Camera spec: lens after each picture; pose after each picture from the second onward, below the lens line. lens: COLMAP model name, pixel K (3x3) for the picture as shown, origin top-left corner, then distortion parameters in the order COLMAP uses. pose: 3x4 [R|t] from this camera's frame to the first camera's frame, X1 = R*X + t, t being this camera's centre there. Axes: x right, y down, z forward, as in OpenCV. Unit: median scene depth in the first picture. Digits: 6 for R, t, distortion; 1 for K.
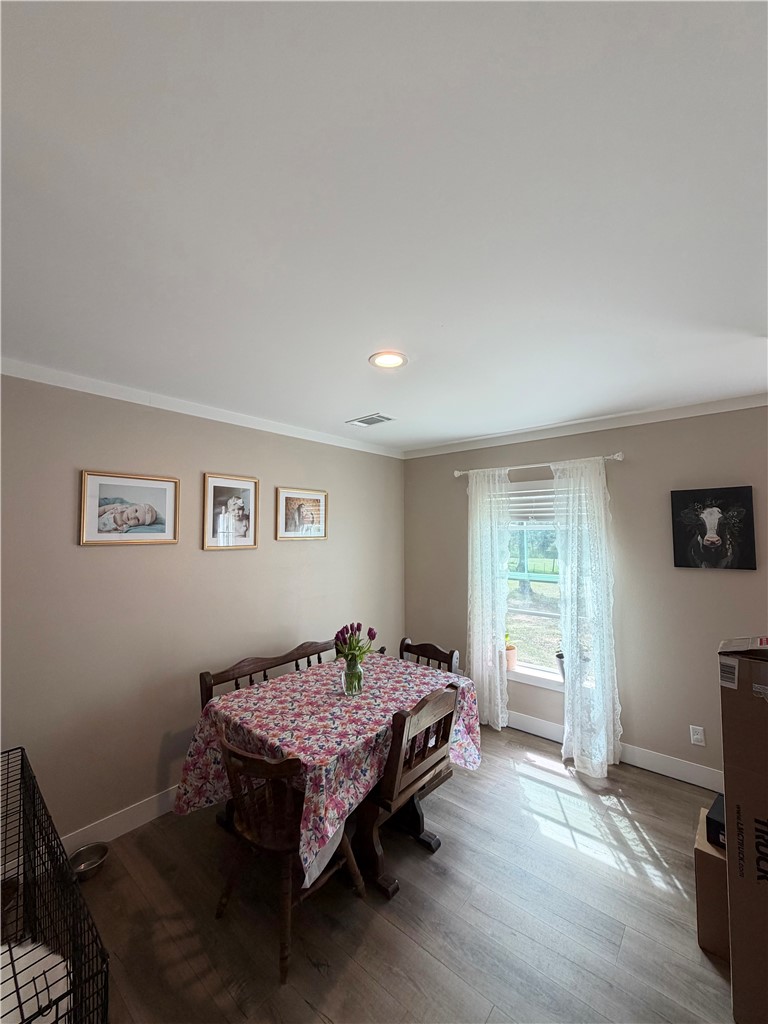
lens RADIAL K [[405.8, 0, 385.0], [0, 405.8, 512.4], [0, 0, 1]] dist [-0.001853, 0.000141]
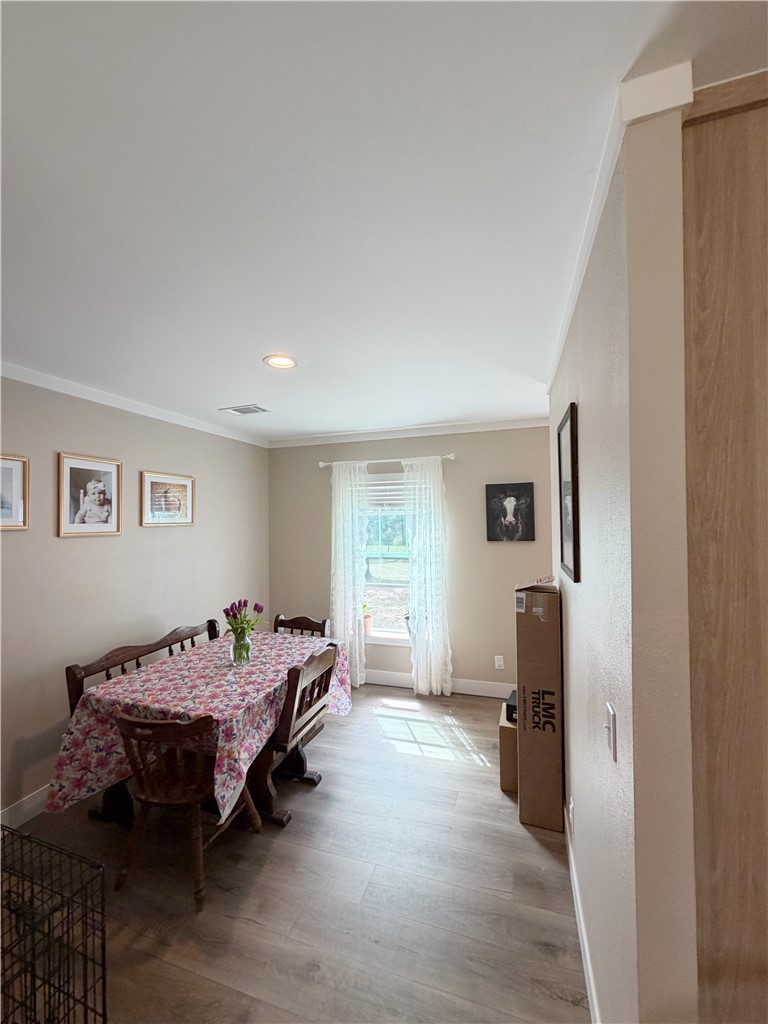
lens RADIAL K [[405.8, 0, 383.0], [0, 405.8, 513.8], [0, 0, 1]] dist [-0.001853, 0.000141]
pose [[0.927709, -0.003620, 0.373286, -0.121641], [-0.007262, 0.999589, 0.027741, 0.010179], [-0.373233, -0.028447, 0.927302, -0.130187]]
